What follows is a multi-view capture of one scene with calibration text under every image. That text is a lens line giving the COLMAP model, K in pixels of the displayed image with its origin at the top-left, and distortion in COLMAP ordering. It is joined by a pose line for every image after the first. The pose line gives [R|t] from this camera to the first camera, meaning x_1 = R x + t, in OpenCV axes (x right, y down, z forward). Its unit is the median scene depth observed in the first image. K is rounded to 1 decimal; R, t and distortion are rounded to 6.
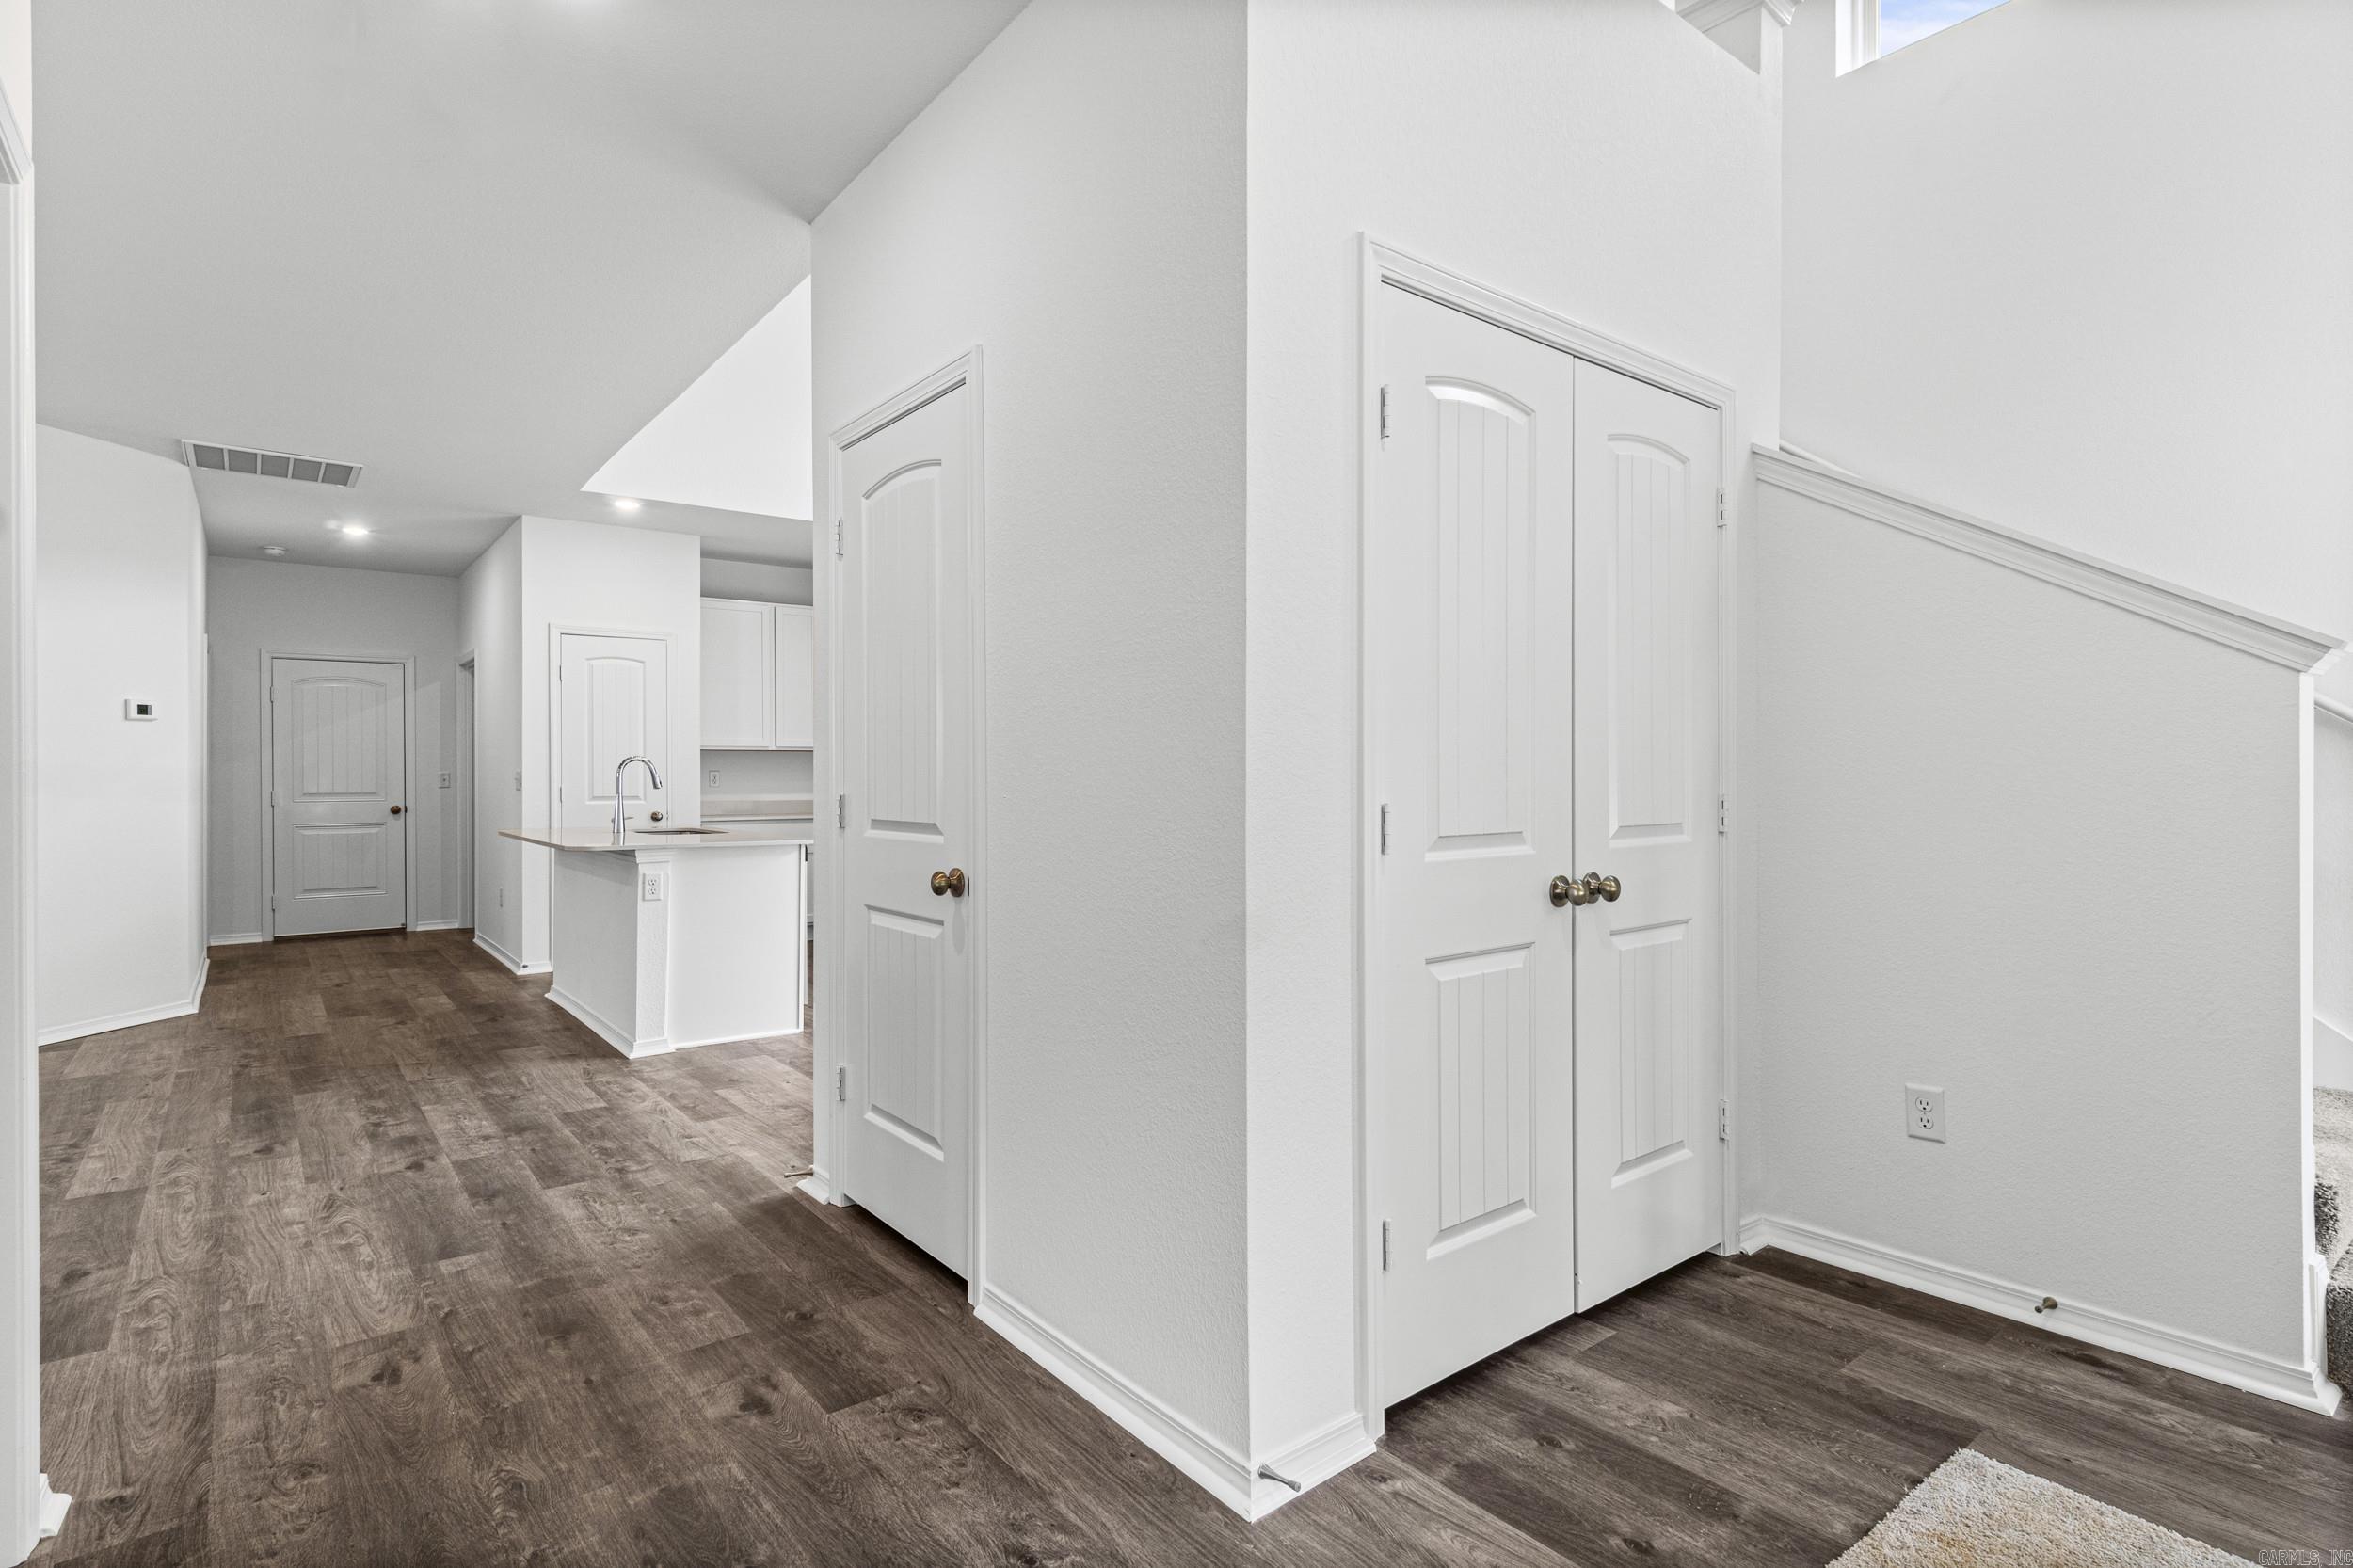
lens RADIAL K [[1136.3, 0, 1167.6], [0, 1136.3, 781.6], [0, 0, 1]] dist [0.004494, -0.002106]
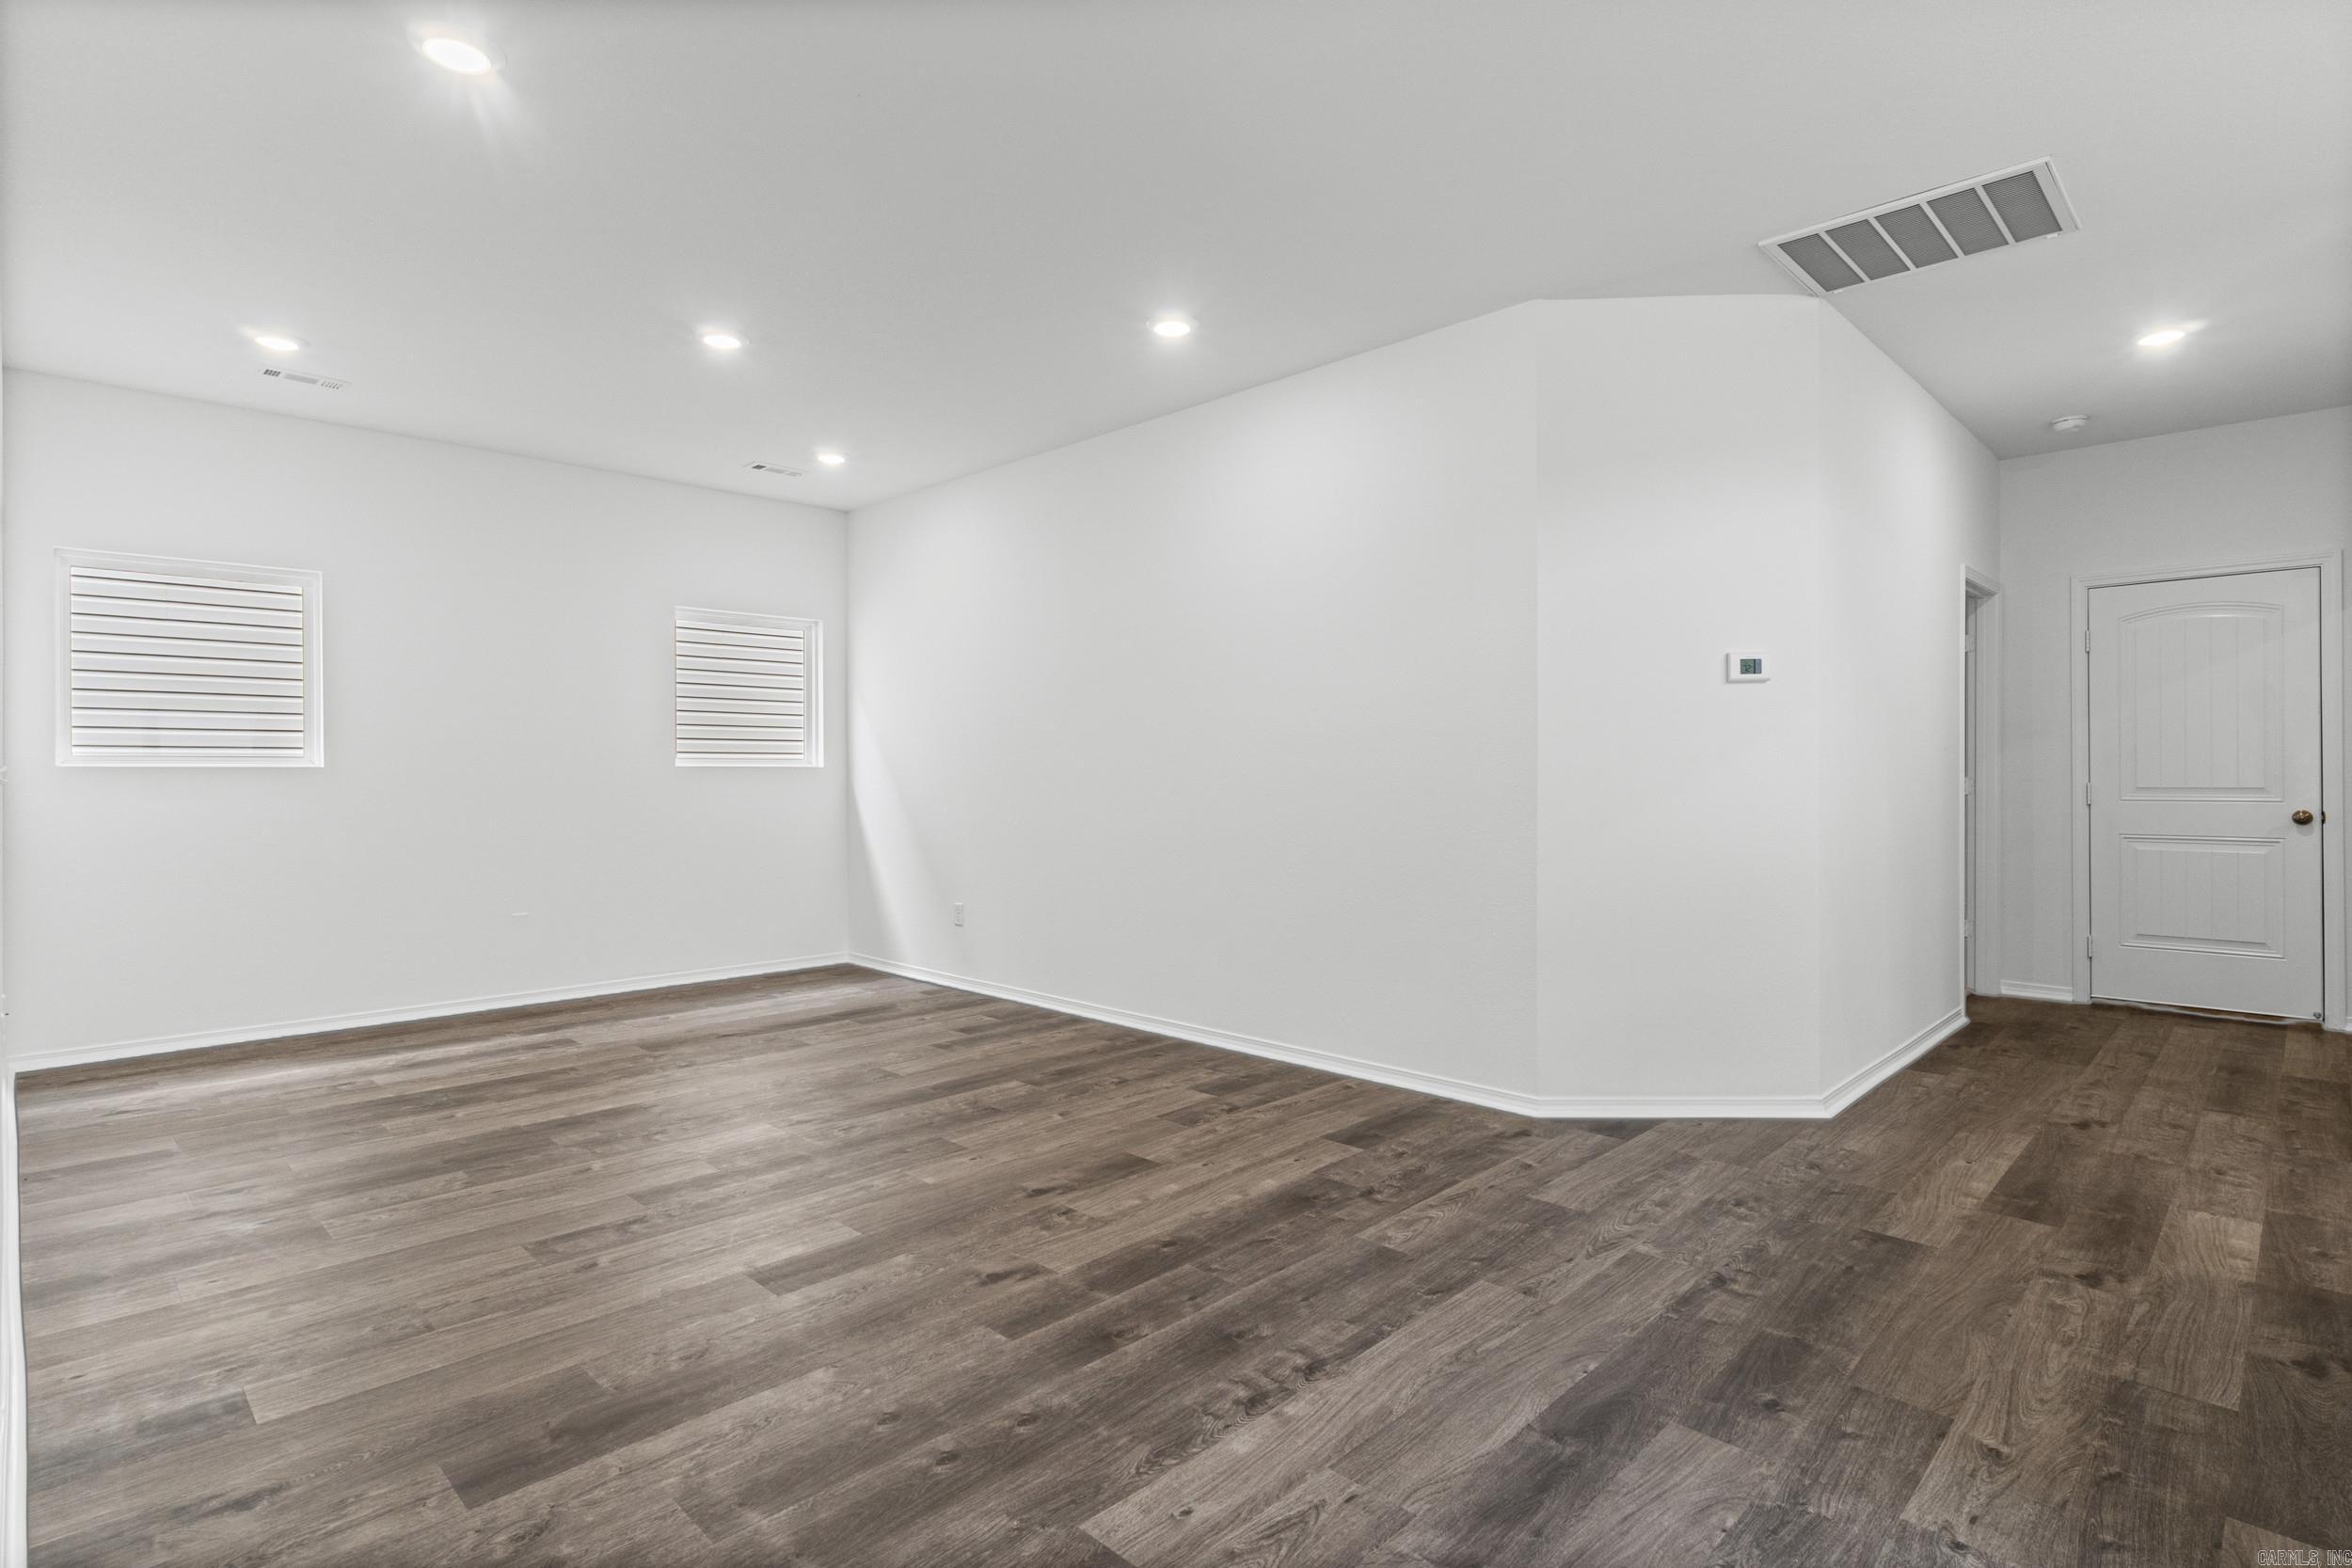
lens RADIAL K [[1135.8, 0, 1170.8], [0, 1135.8, 774.4], [0, 0, 1]] dist [0.004494, -0.002106]
pose [[0.089680, 0.002910, -0.995966, -0.097049], [0.000508, 0.999995, 0.002967, 0.000372], [0.995971, -0.000772, 0.089678, 0.241269]]
